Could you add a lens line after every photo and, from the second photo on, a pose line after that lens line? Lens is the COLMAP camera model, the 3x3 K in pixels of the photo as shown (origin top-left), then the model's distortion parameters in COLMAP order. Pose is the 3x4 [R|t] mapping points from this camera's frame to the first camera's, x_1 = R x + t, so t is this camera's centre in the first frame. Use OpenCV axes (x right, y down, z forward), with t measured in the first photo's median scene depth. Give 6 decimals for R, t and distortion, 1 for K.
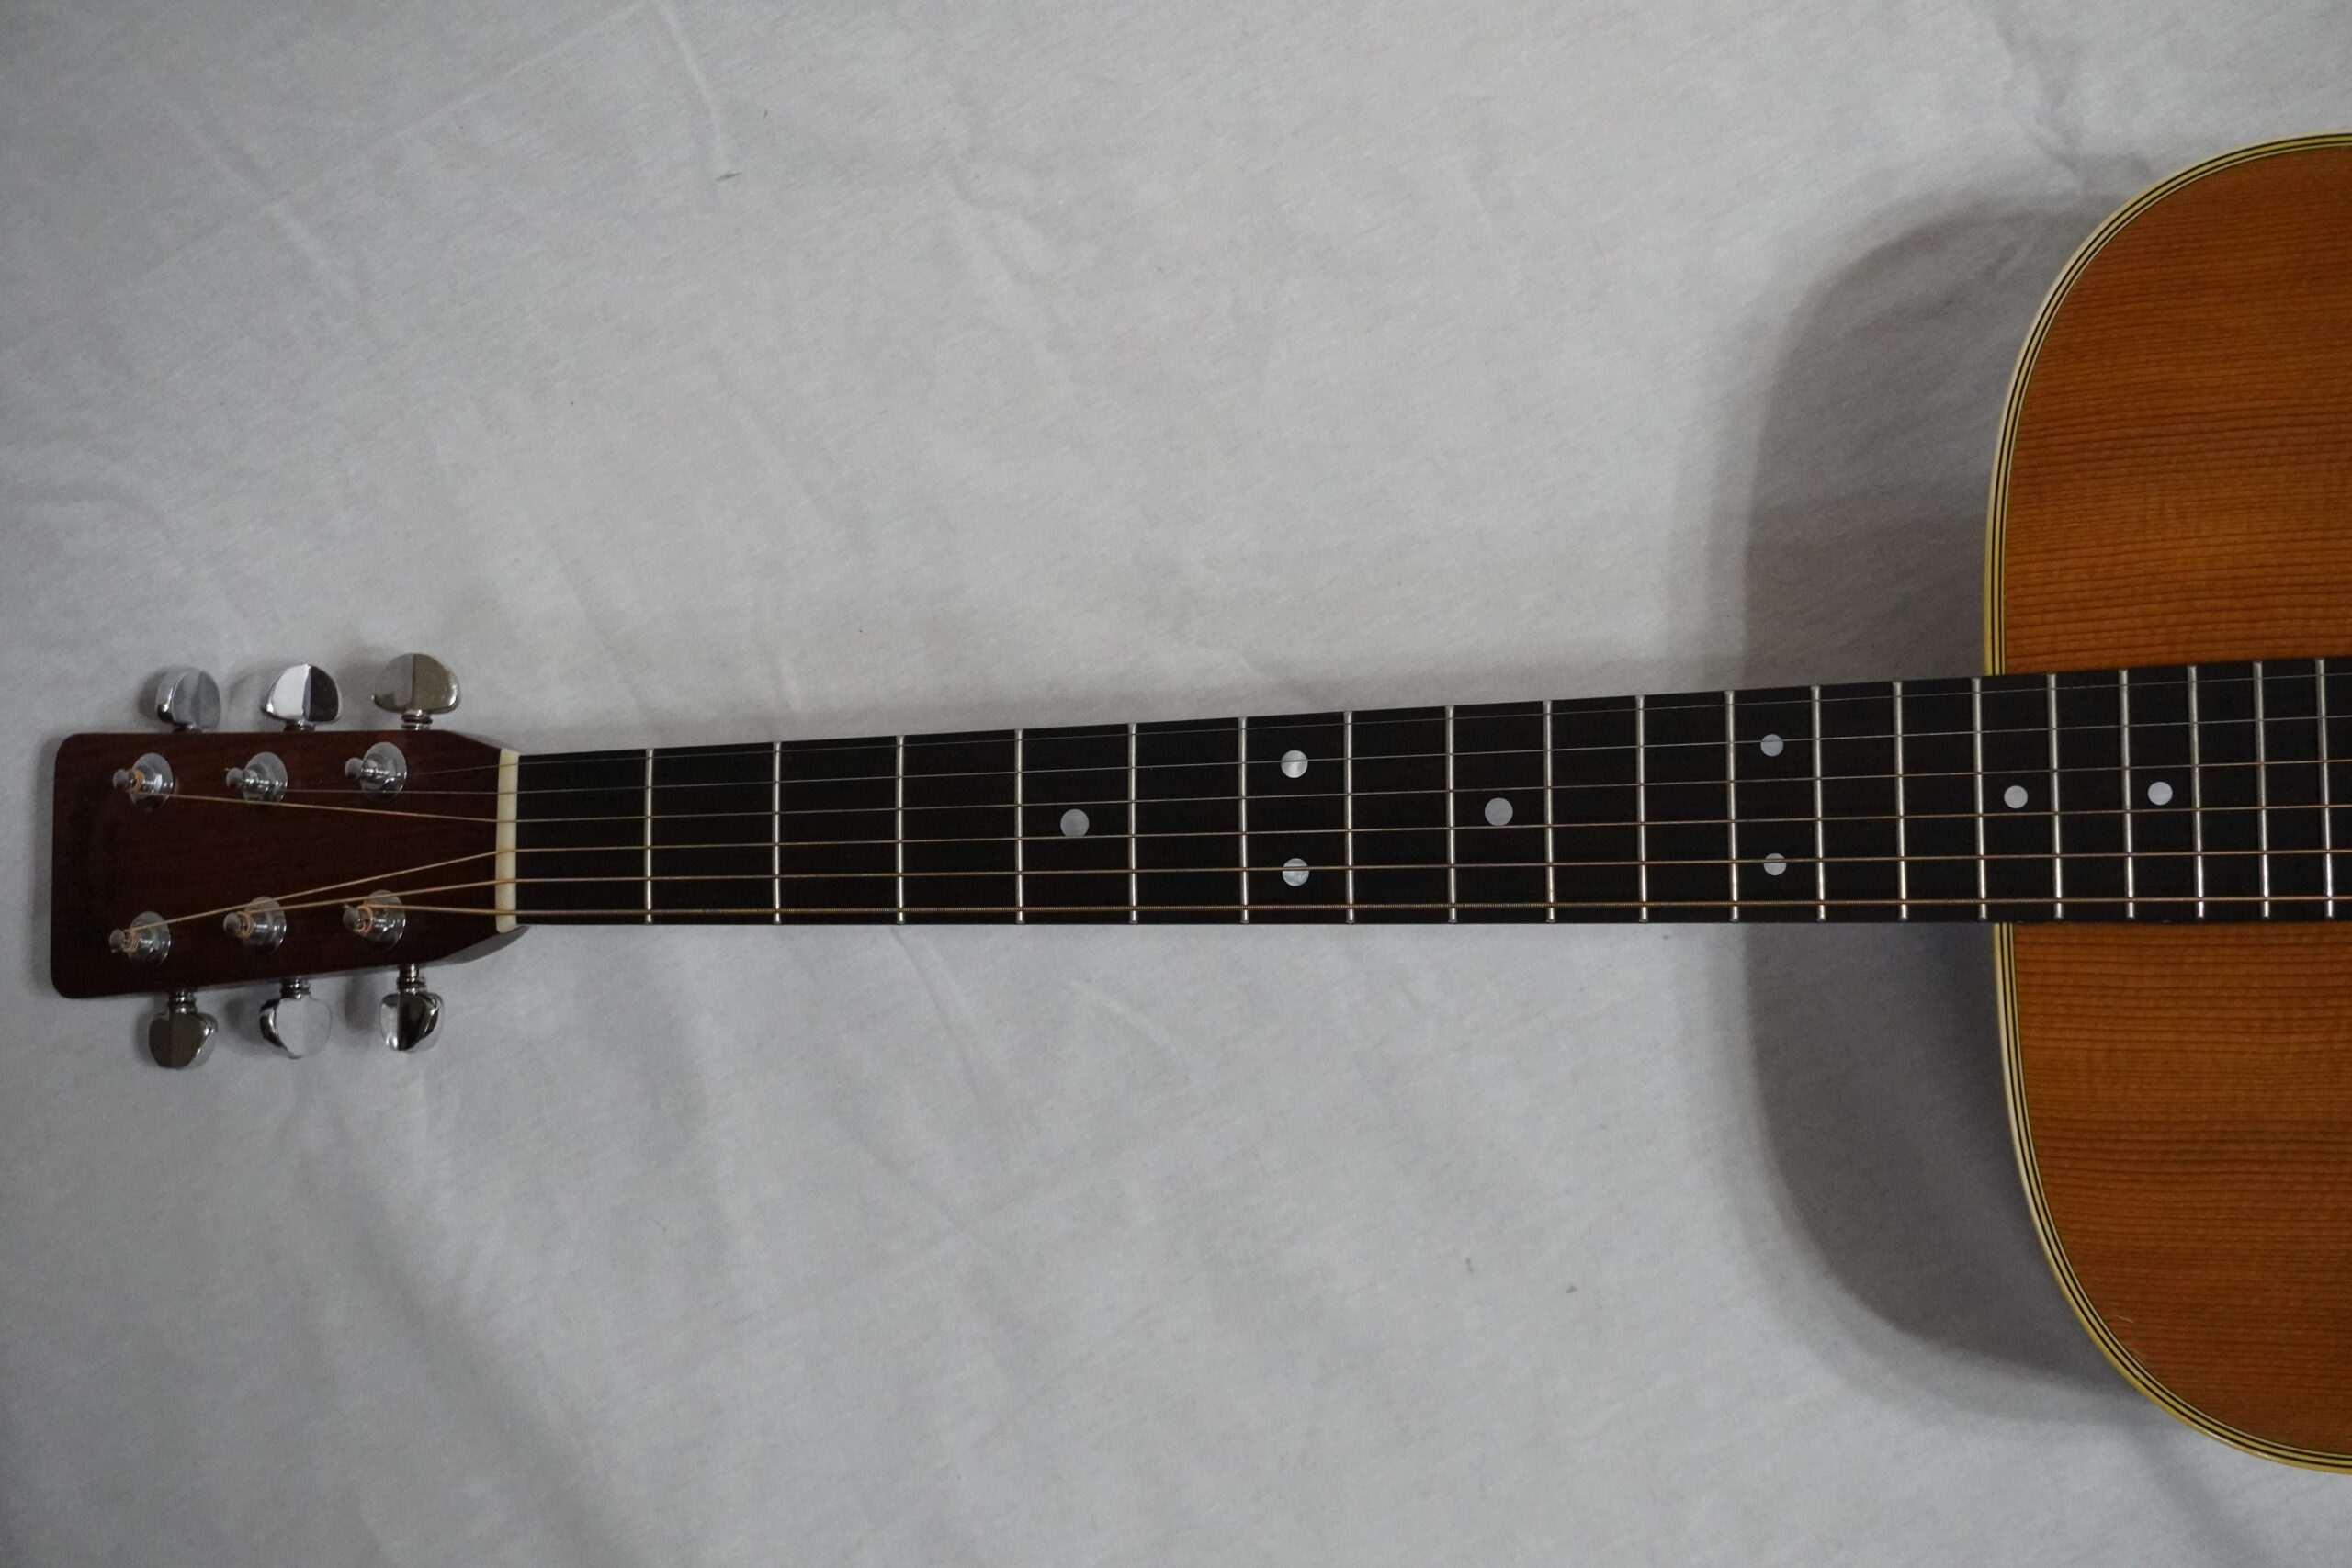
lens RADIAL K [[3630.6, 0, 1176.0], [0, 3630.6, 784.0], [0, 0, 1]] dist [0.014343, 0.095815]
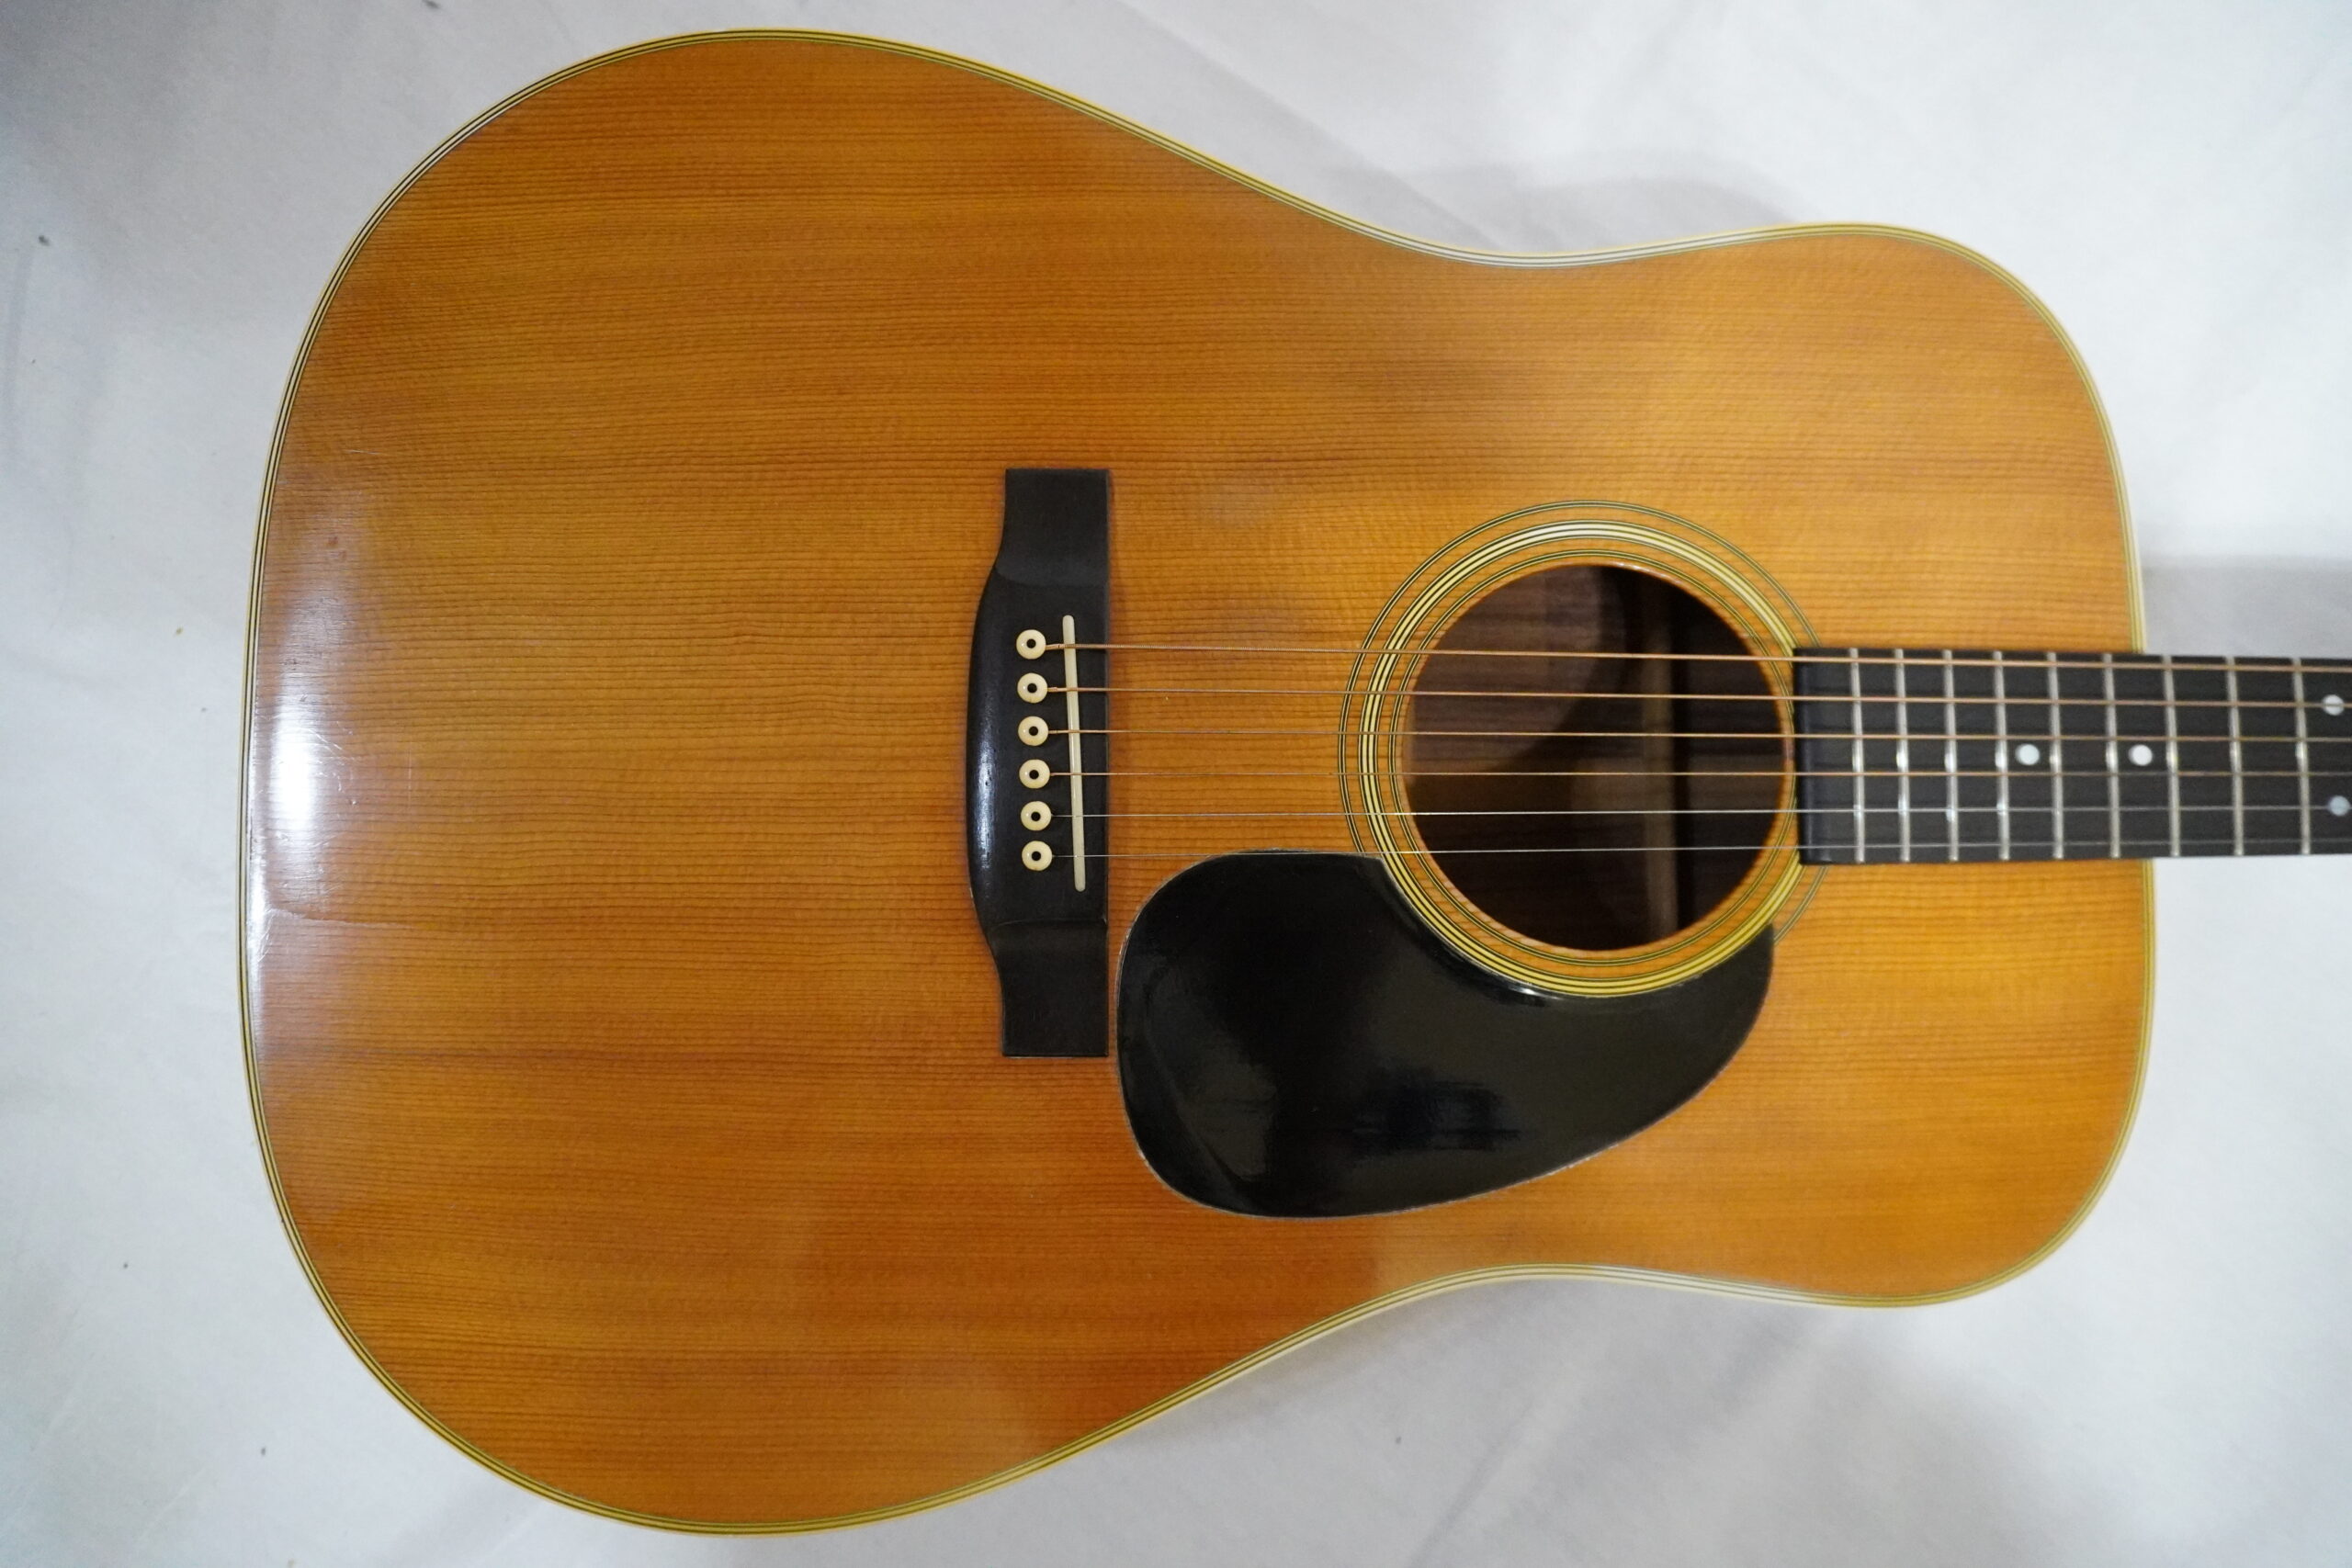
lens RADIAL K [[1586.5, 0, 1176.0], [0, 1586.5, 784.0], [0, 0, 1]] dist [-0.044952, 0.032340]
pose [[-0.967563, 0.007315, 0.252523, 0.358529], [0.029561, -0.989435, 0.141929, -0.077653], [0.250894, 0.144790, 0.957125, 0.374601]]
